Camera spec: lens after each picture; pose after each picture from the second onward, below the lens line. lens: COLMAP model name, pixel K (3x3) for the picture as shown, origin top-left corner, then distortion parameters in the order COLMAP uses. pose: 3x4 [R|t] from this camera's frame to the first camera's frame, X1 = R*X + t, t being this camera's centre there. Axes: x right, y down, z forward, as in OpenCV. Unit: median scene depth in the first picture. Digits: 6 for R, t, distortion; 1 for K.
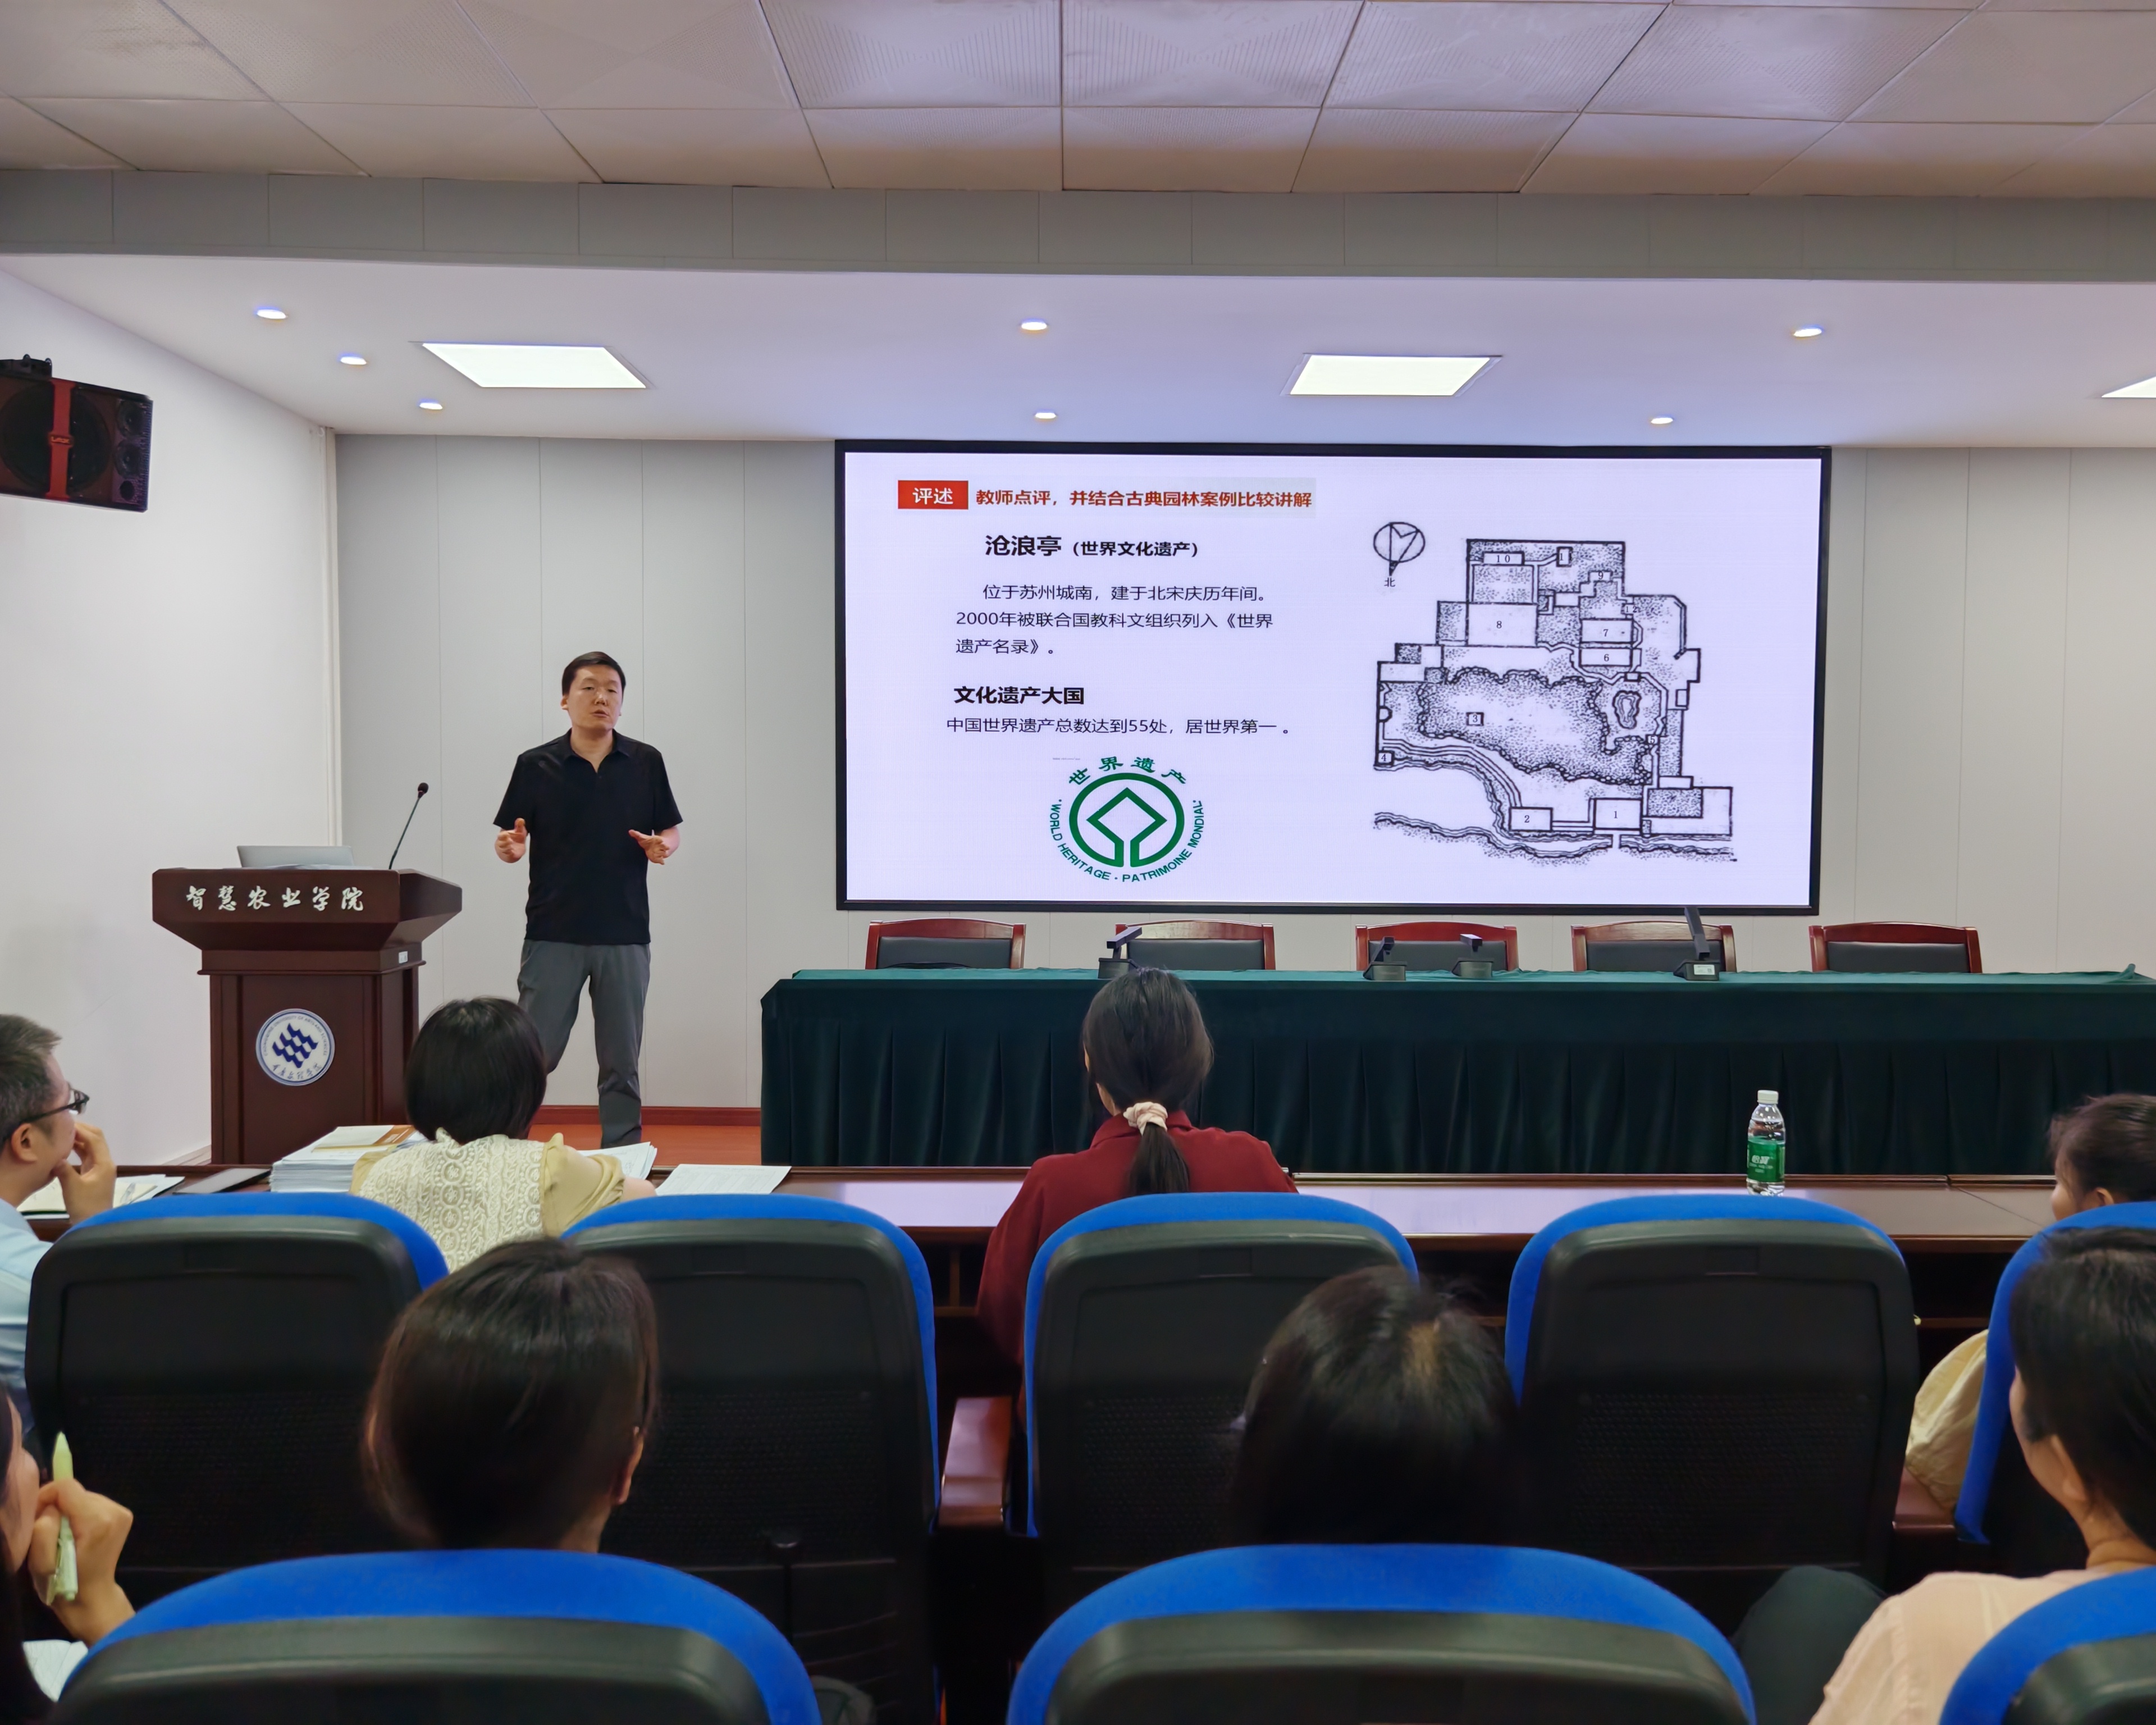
lens RADIAL K [[1809.6, 0, 1085.3], [0, 1809.6, 869.1], [0, 0, 1]] dist [0.062567, -0.058732]
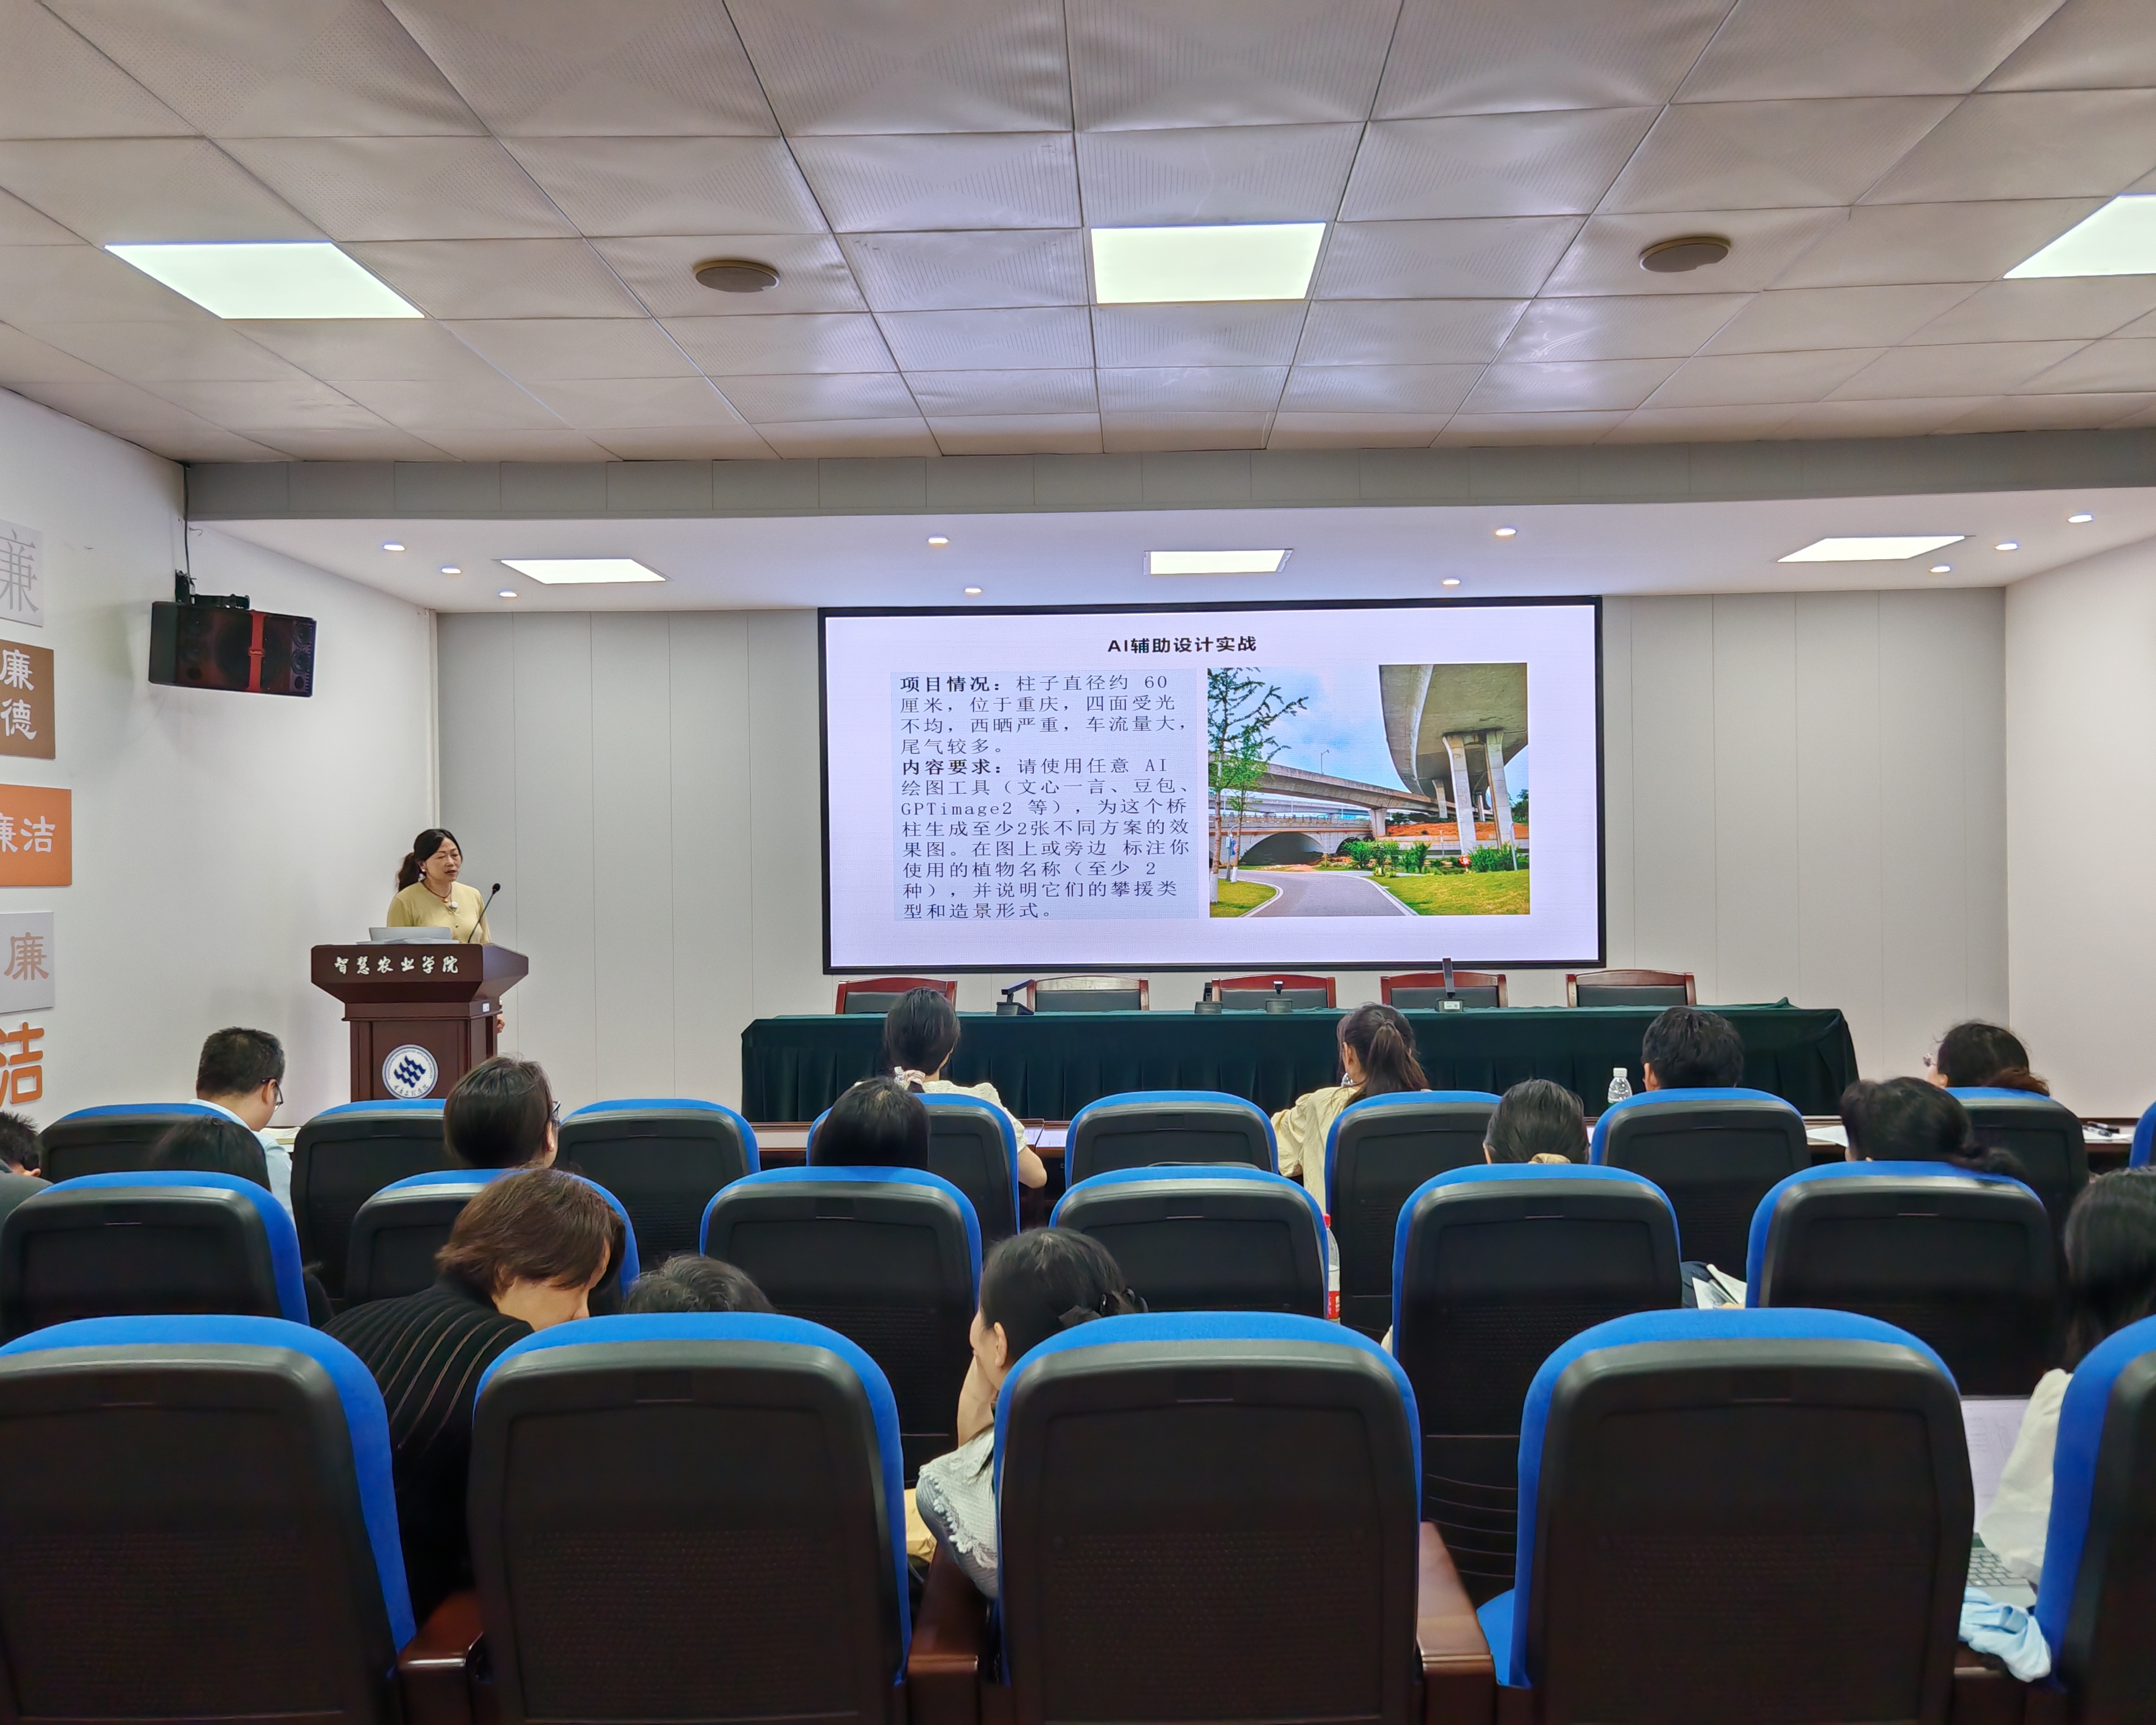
lens RADIAL K [[1809.6, 0, 1073.6], [0, 1809.6, 882.1], [0, 0, 1]] dist [0.062567, -0.058732]
pose [[0.998682, -0.016478, -0.048609, 0.140135], [0.014562, 0.999113, -0.039510, 0.014948], [0.049217, 0.038750, 0.998036, -0.361764]]
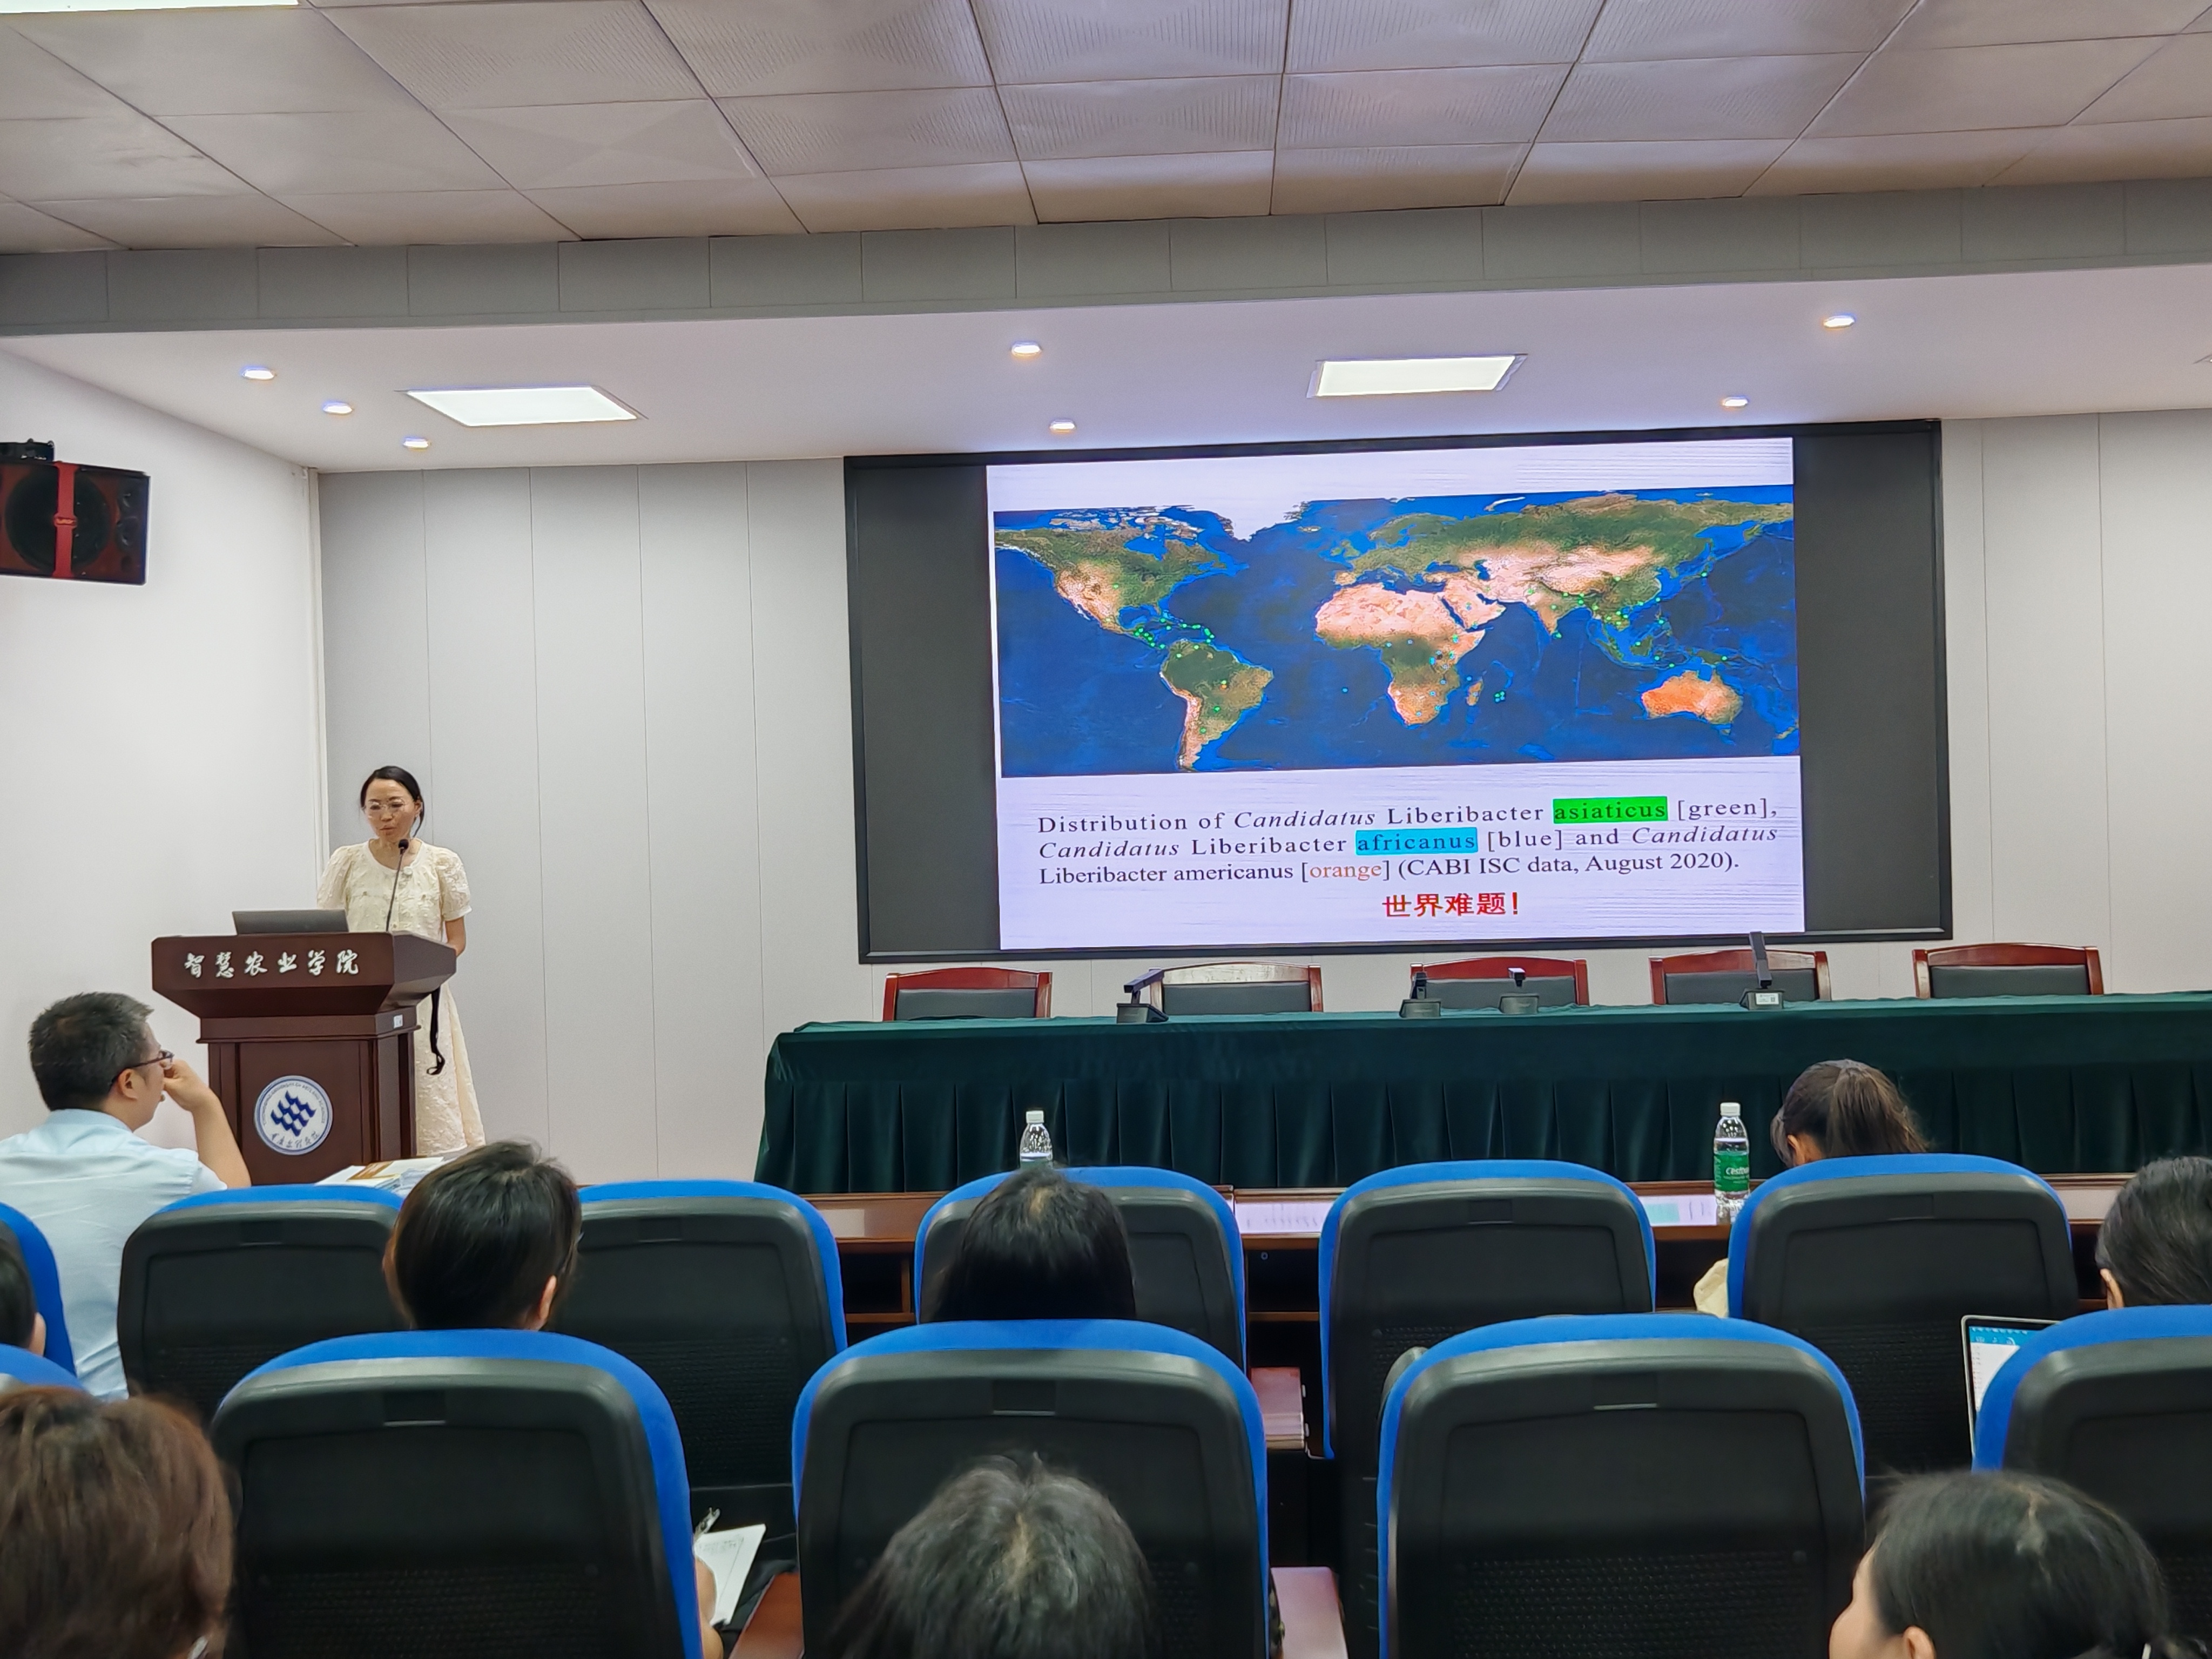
lens RADIAL K [[2310.8, 0, 1097.3], [0, 2310.8, 832.8], [0, 0, 1]] dist [0.043106, 0.000000]
pose [[0.997630, -0.031673, -0.061075, 0.078985], [0.029370, 0.998837, -0.038247, 0.006402], [0.062216, 0.036363, 0.997400, -0.222158]]
